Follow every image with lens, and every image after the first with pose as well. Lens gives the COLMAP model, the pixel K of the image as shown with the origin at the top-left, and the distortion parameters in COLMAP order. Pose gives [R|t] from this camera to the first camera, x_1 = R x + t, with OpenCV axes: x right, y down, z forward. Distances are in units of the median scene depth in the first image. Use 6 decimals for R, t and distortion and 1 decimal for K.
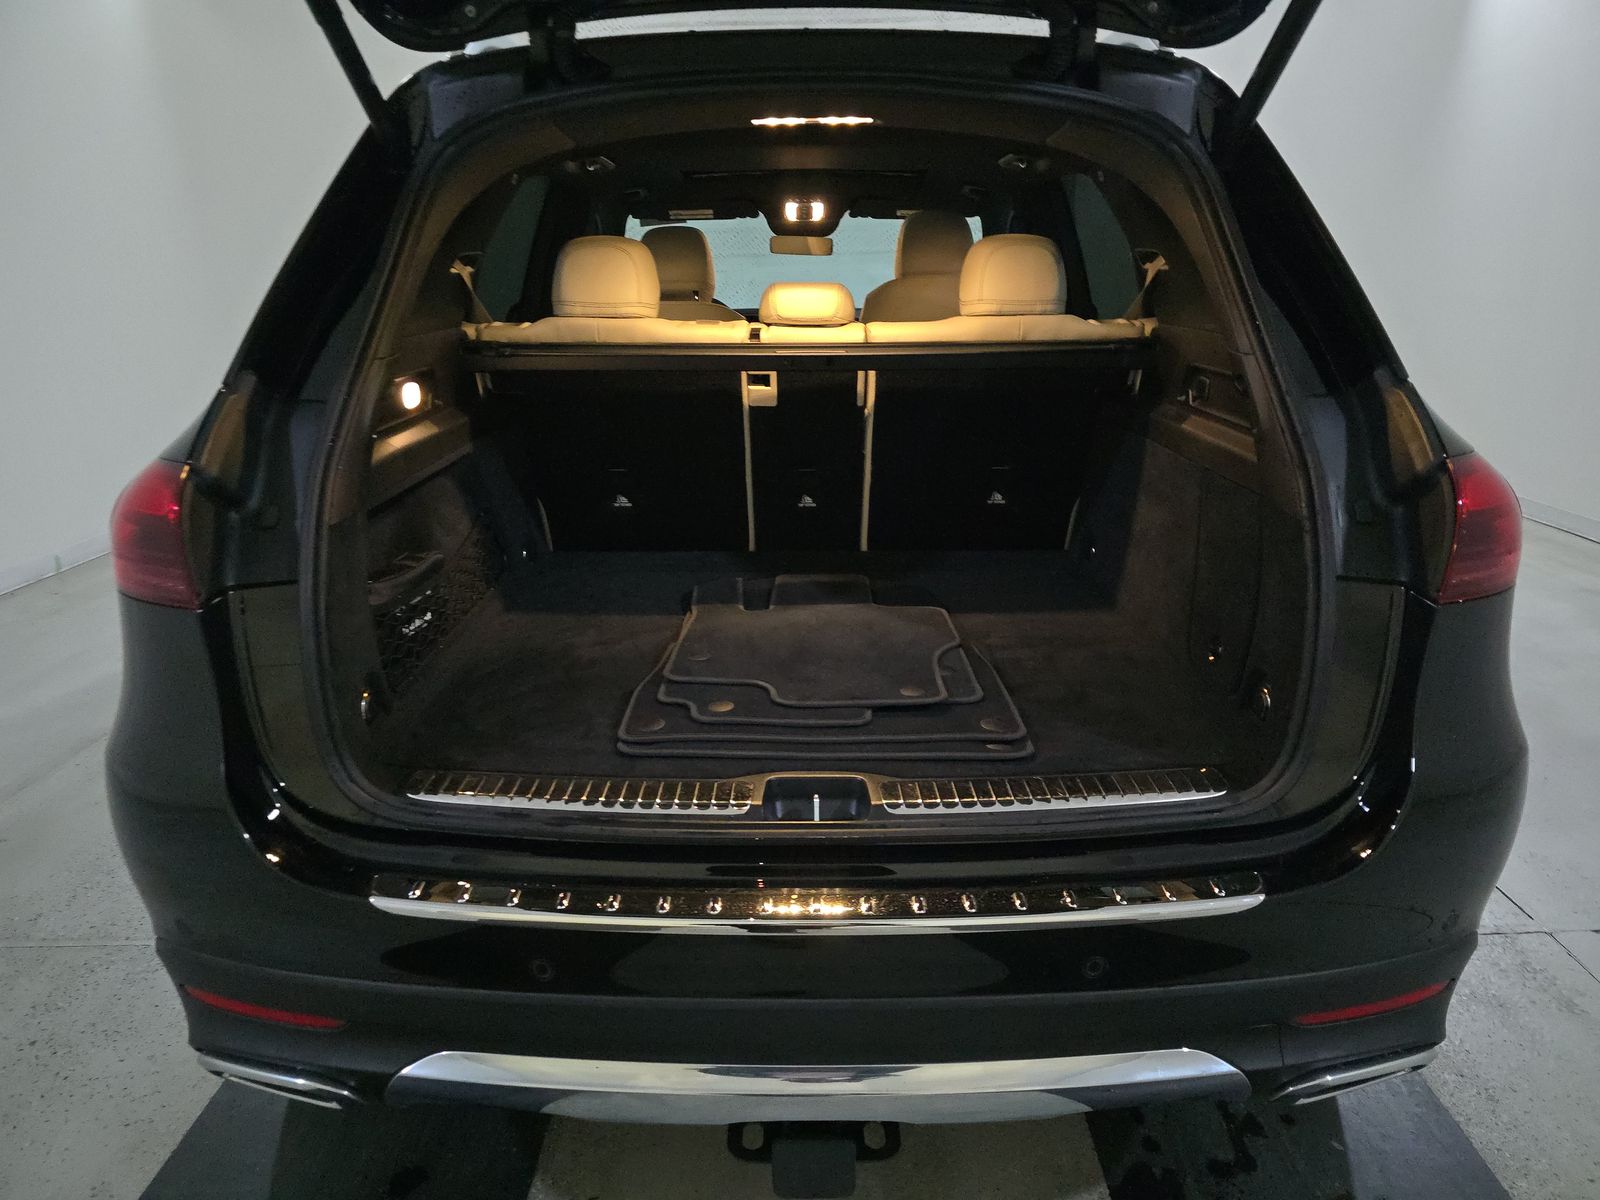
lens RADIAL K [[1079.7, 0, 796.6], [0, 1079.7, 599.4], [0, 0, 1]] dist [0.008803, -0.026924]
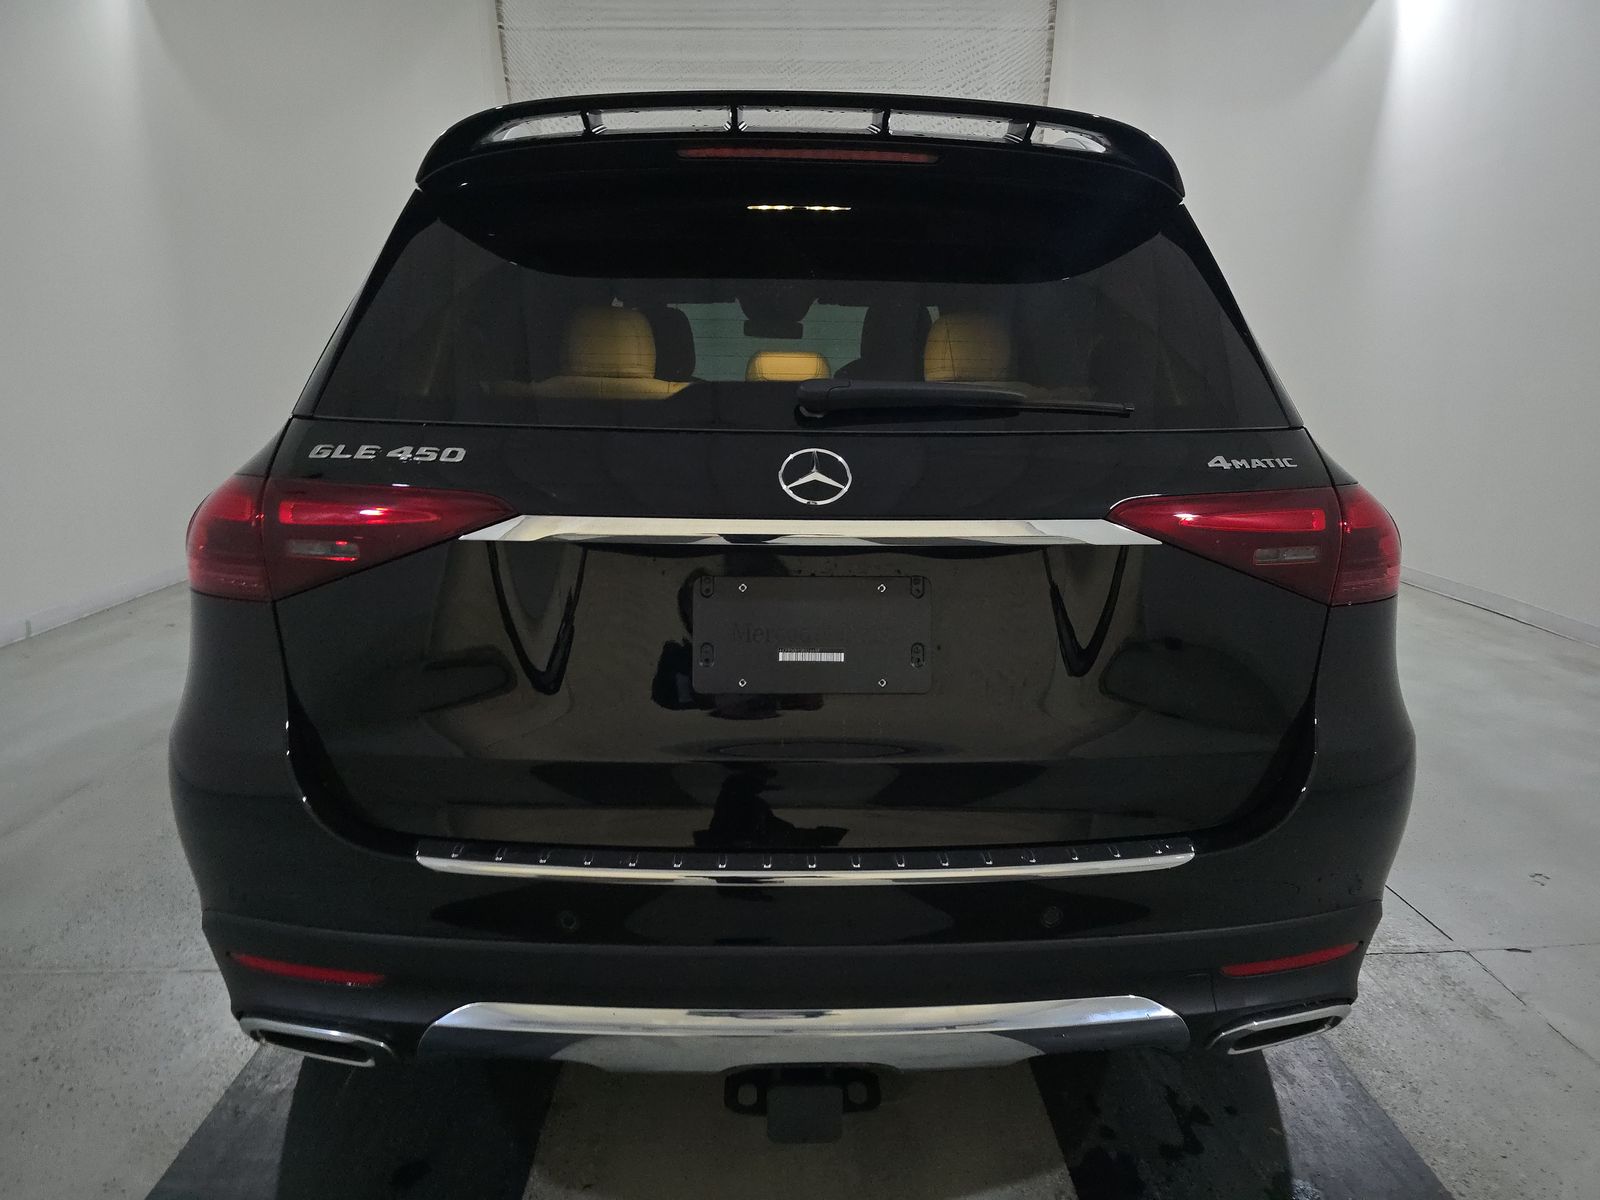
lens RADIAL K [[1079.7, 0, 804.9], [0, 1079.7, 601.1], [0, 0, 1]] dist [0.008803, -0.026924]
pose [[0.998857, 0.006246, 0.047396, -0.029218], [-0.002308, 0.996573, -0.082680, 0.067062], [-0.047749, 0.082477, 0.995448, -0.109086]]
